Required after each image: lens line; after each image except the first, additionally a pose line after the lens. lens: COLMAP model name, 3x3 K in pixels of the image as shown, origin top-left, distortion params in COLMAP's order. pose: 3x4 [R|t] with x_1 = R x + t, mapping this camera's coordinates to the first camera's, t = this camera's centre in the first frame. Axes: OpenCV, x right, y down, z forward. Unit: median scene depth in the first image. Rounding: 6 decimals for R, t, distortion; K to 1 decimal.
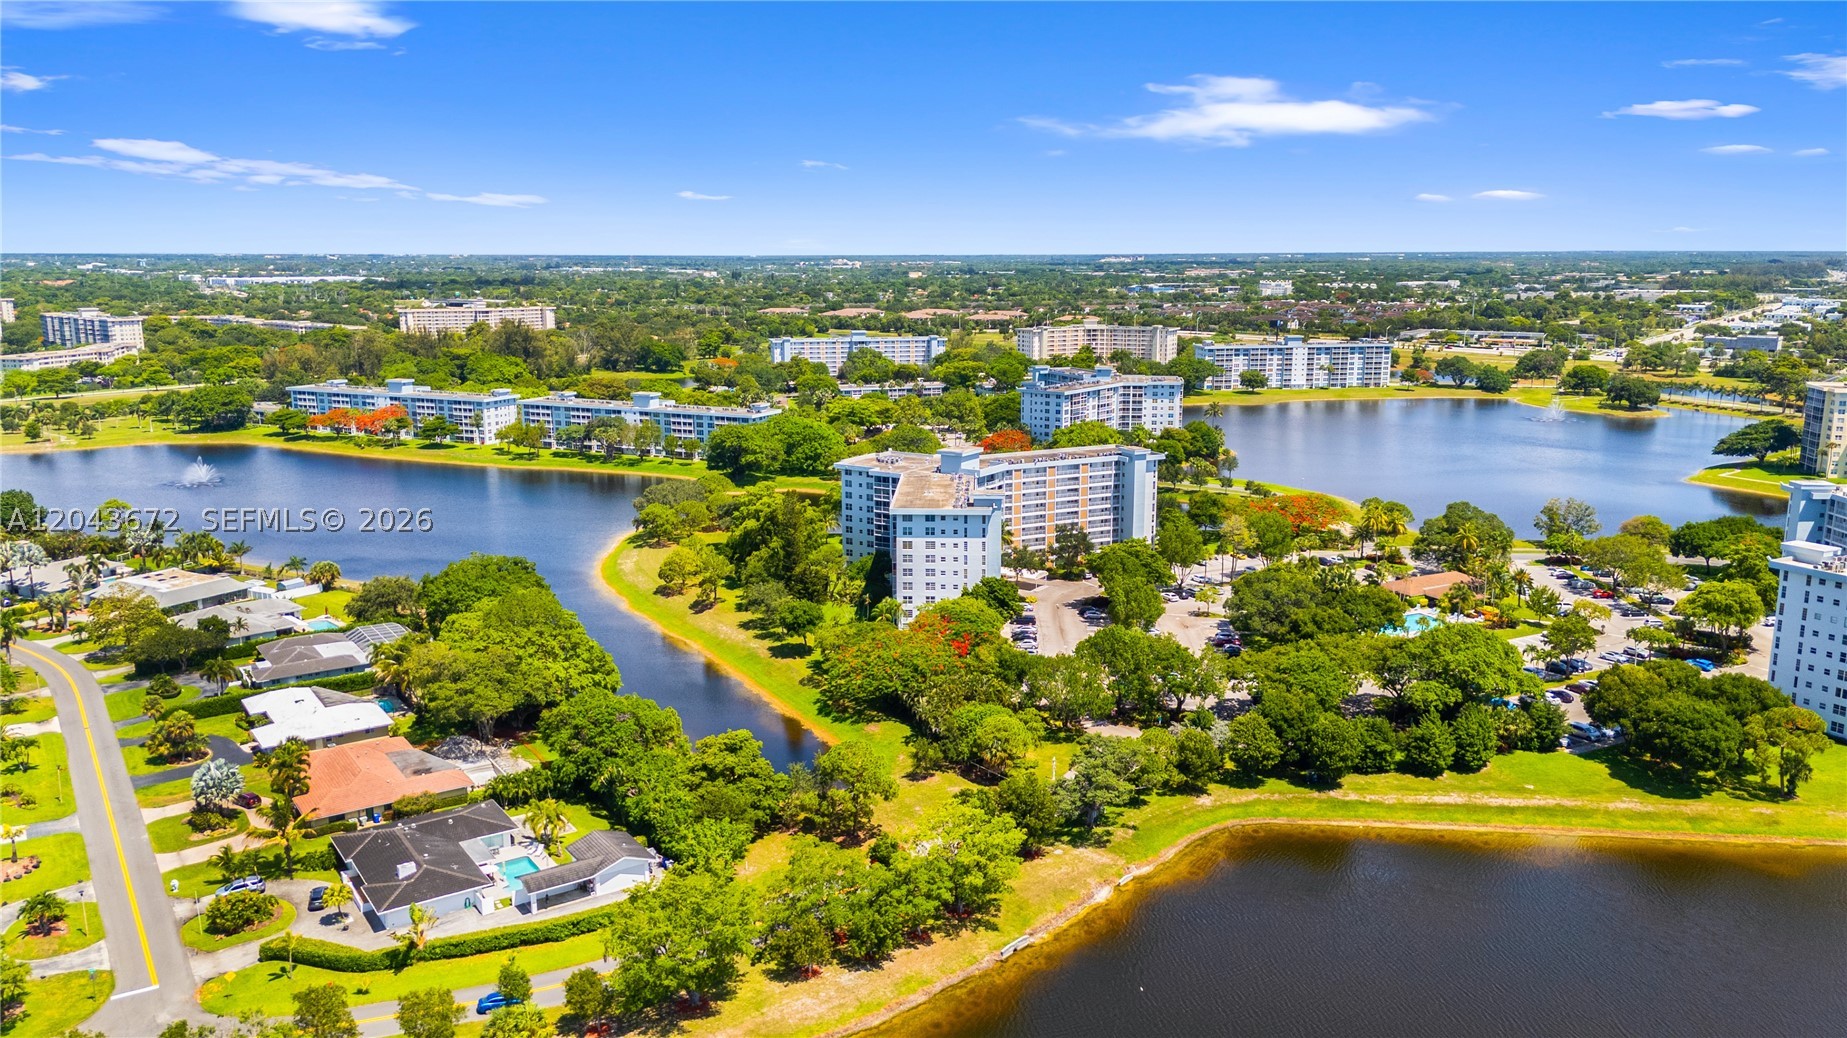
lens RADIAL K [[1350.3, 0, 924.7], [0, 1350.3, 513.9], [0, 0, 1]] dist [0.070112, -0.057977]
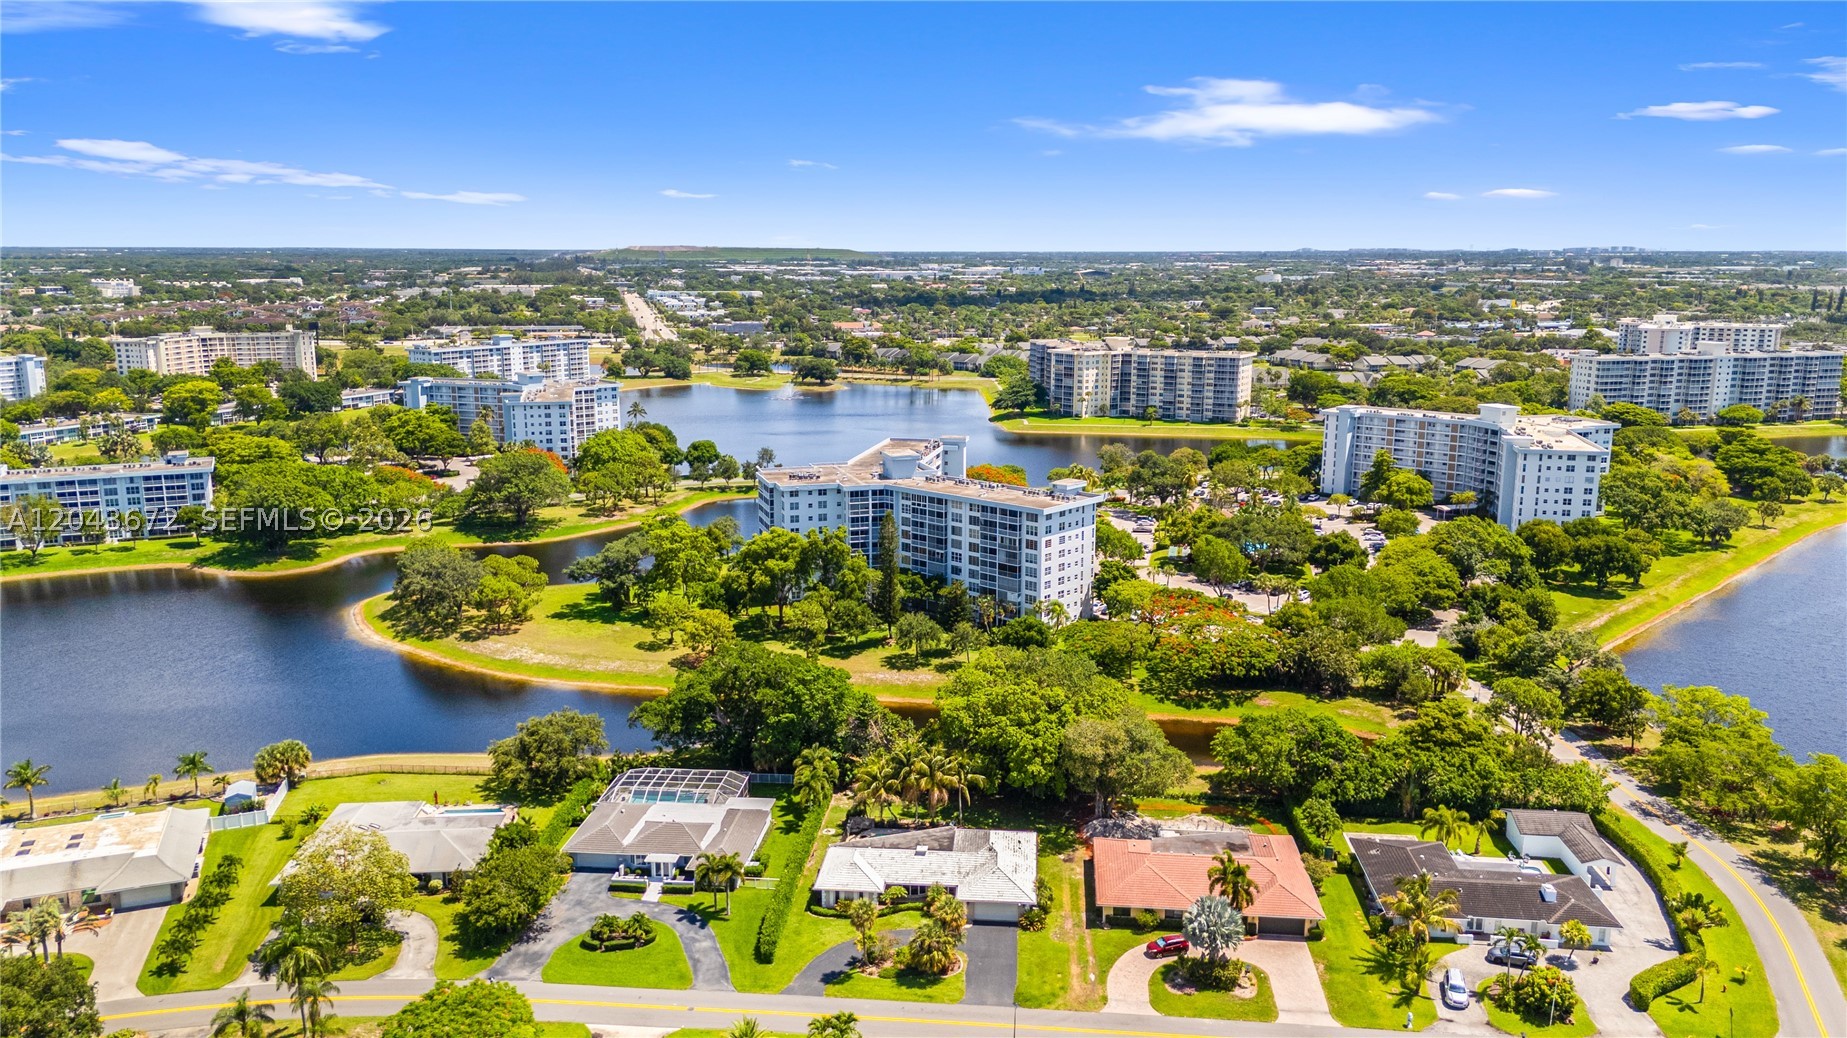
lens RADIAL K [[1350.3, 0, 937.7], [0, 1350.3, 518.3], [0, 0, 1]] dist [0.070112, -0.057977]
pose [[0.642748, -0.149086, 0.751431, -0.427961], [0.145132, 0.986815, 0.071646, -0.041379], [-0.752205, 0.063006, 0.655910, 0.216539]]
